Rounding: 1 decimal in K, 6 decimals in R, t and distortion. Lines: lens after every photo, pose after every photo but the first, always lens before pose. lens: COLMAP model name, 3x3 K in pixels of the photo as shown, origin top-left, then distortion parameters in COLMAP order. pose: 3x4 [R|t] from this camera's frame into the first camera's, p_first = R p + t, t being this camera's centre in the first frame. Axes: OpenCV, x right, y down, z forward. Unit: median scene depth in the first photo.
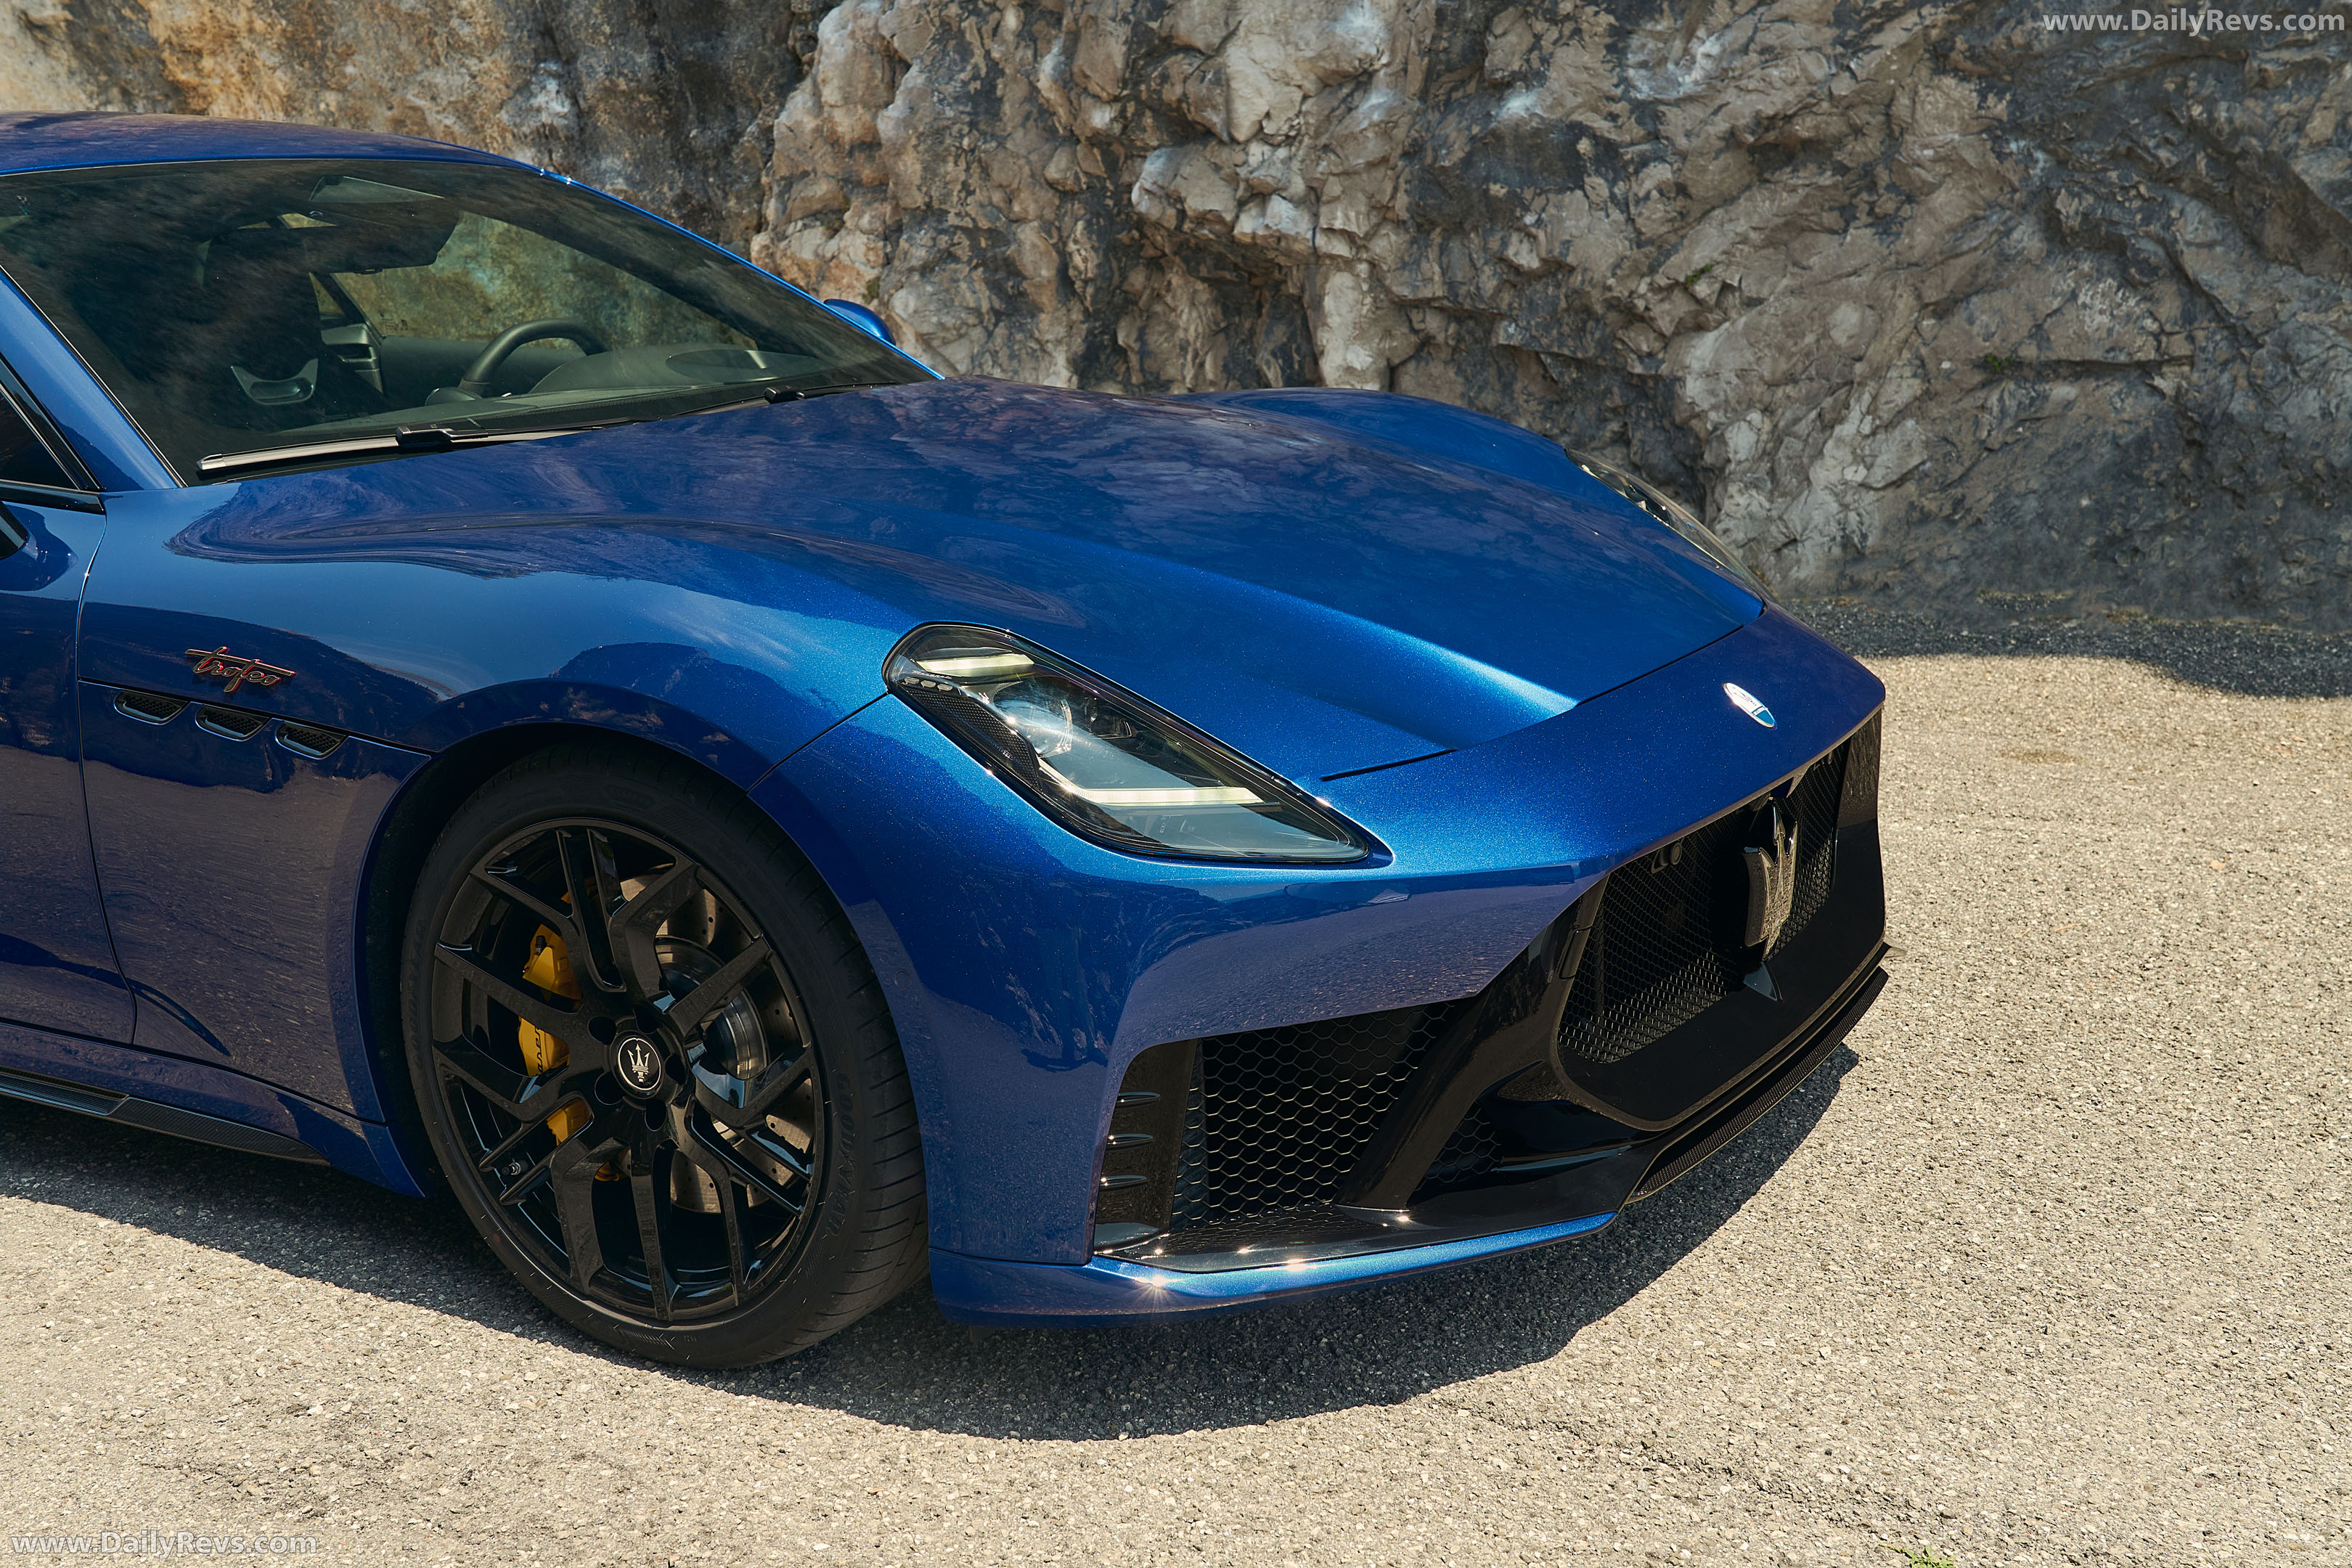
lens RADIAL K [[2663.1, 0, 1176.0], [0, 2663.1, 784.0], [0, 0, 1]] dist [0.106913, 0.063094]
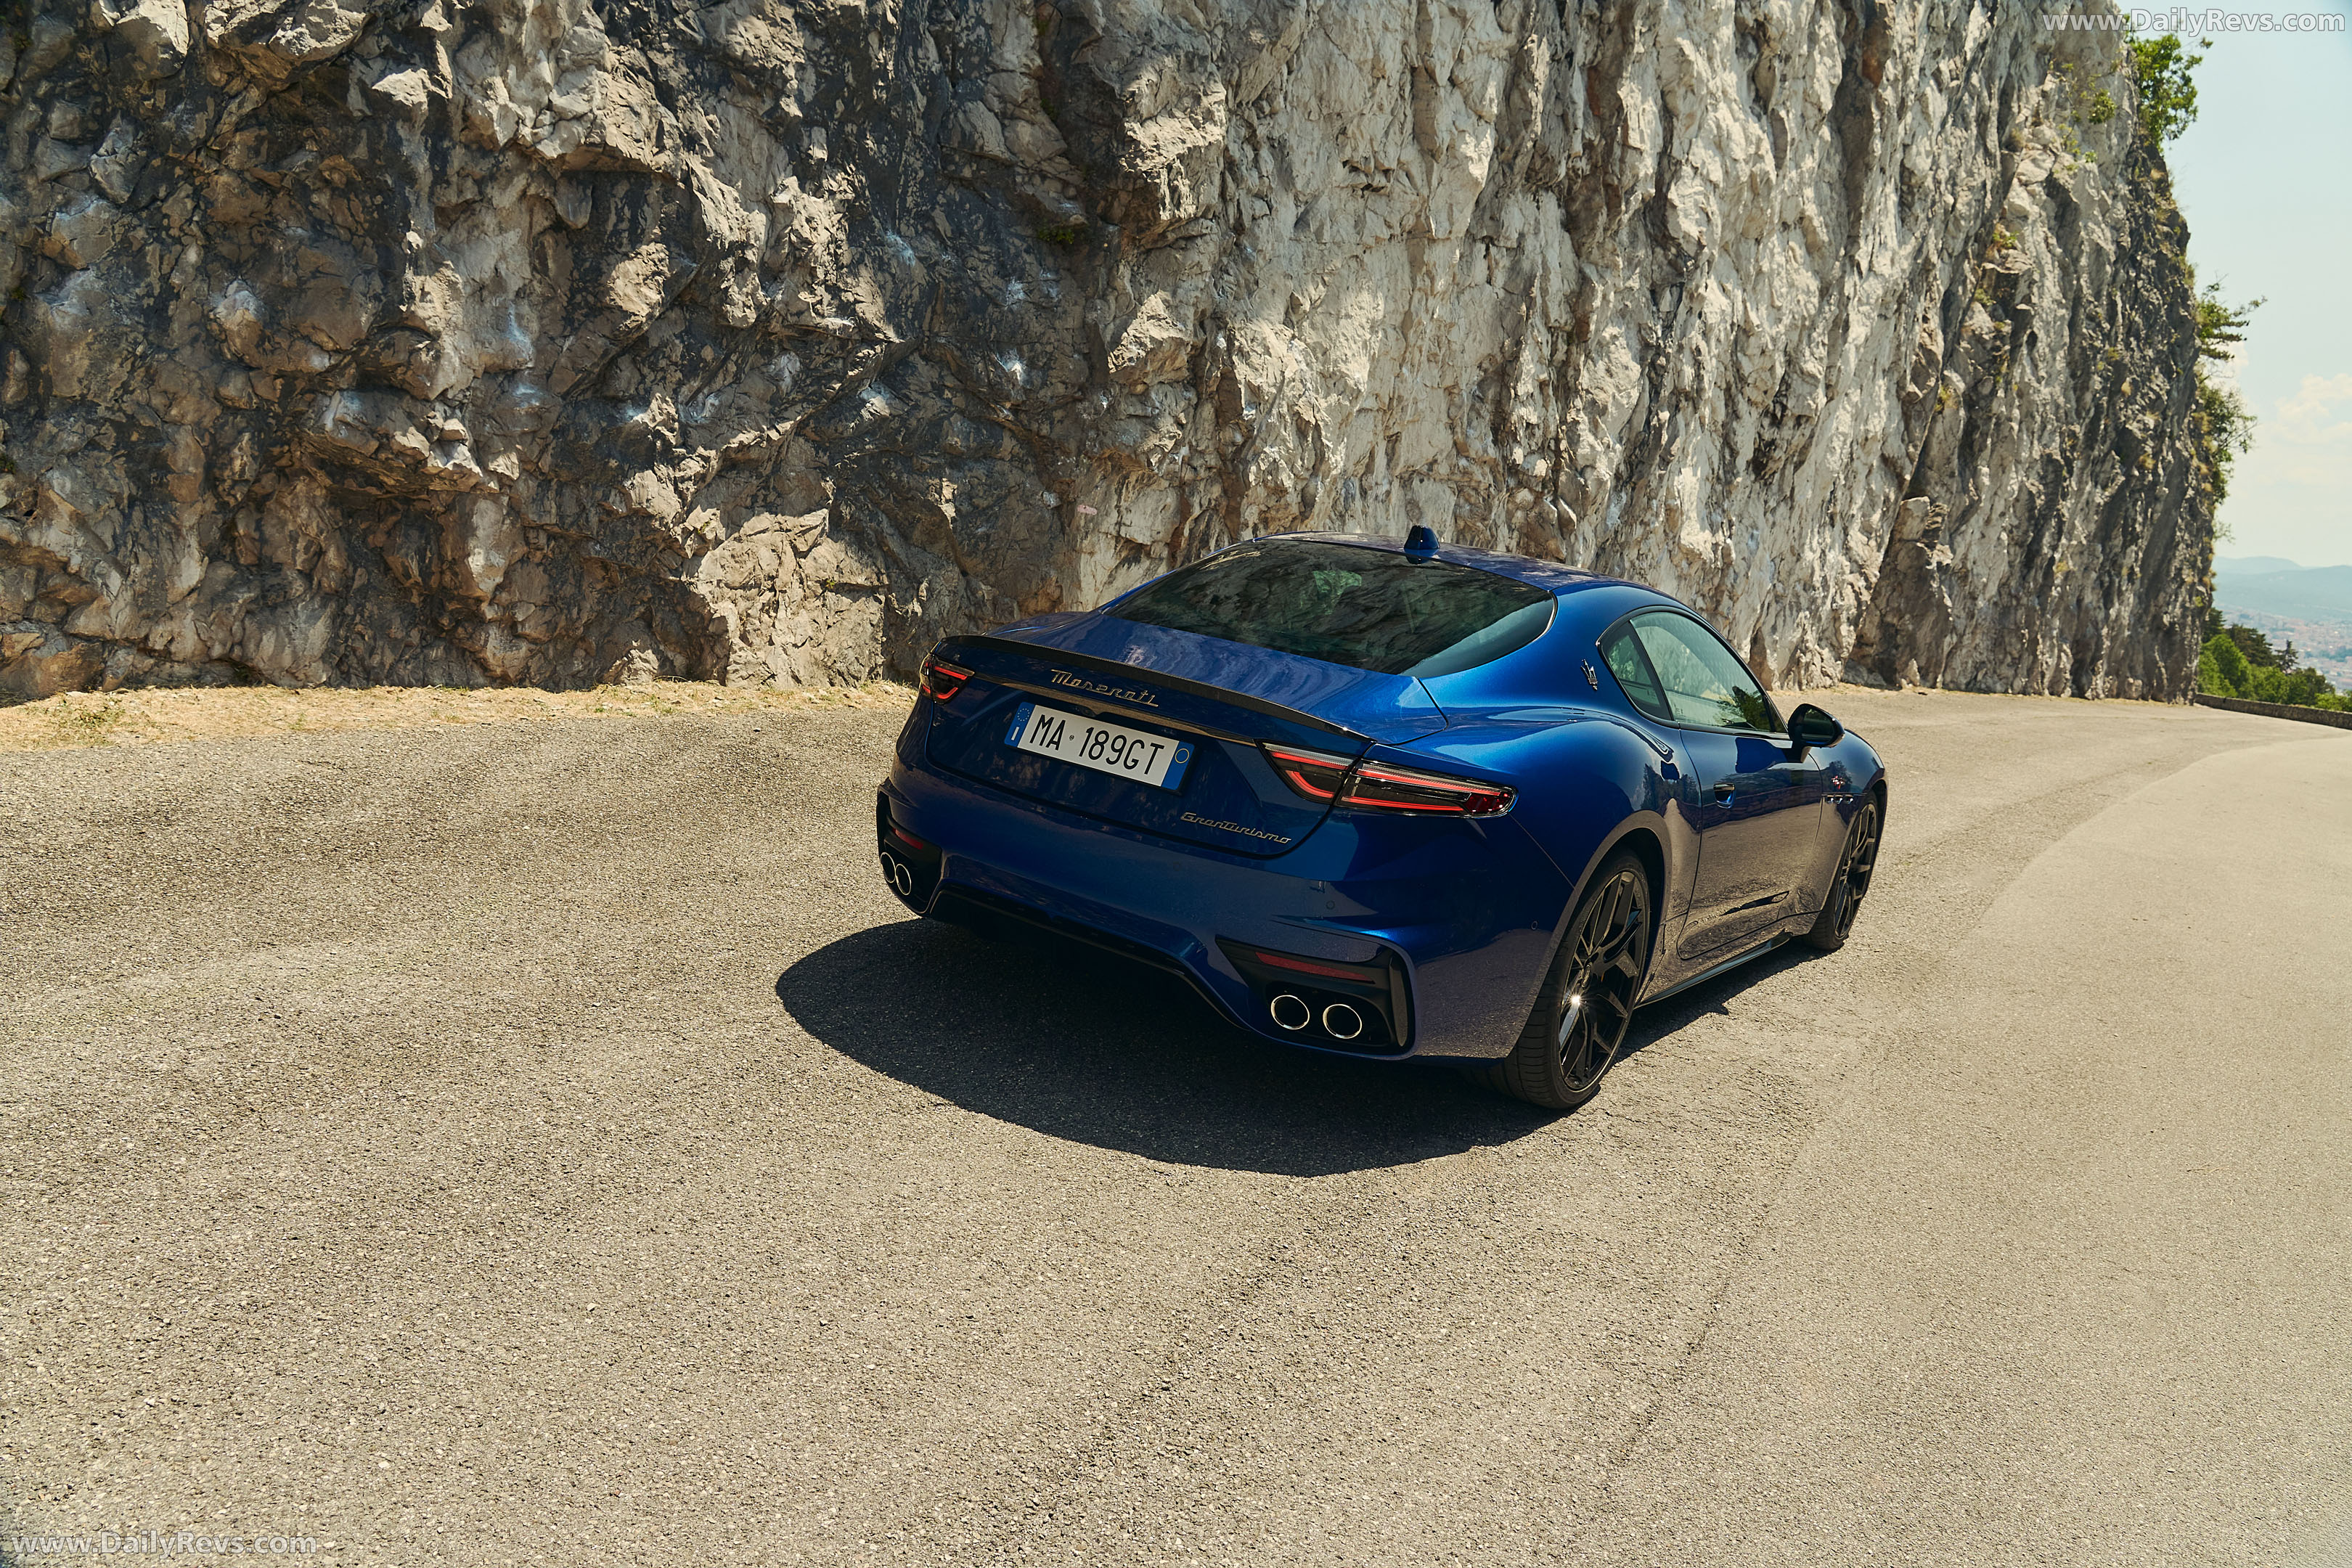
lens RADIAL K [[1783.5, 0, 1176.0], [0, 1783.5, 784.0], [0, 0, 1]] dist [-0.137772, 0.139852]
pose [[0.037272, -0.119074, 0.992186, -0.882835], [0.067374, 0.990916, 0.116390, -0.126448], [-0.997031, 0.062509, 0.044956, 0.606313]]
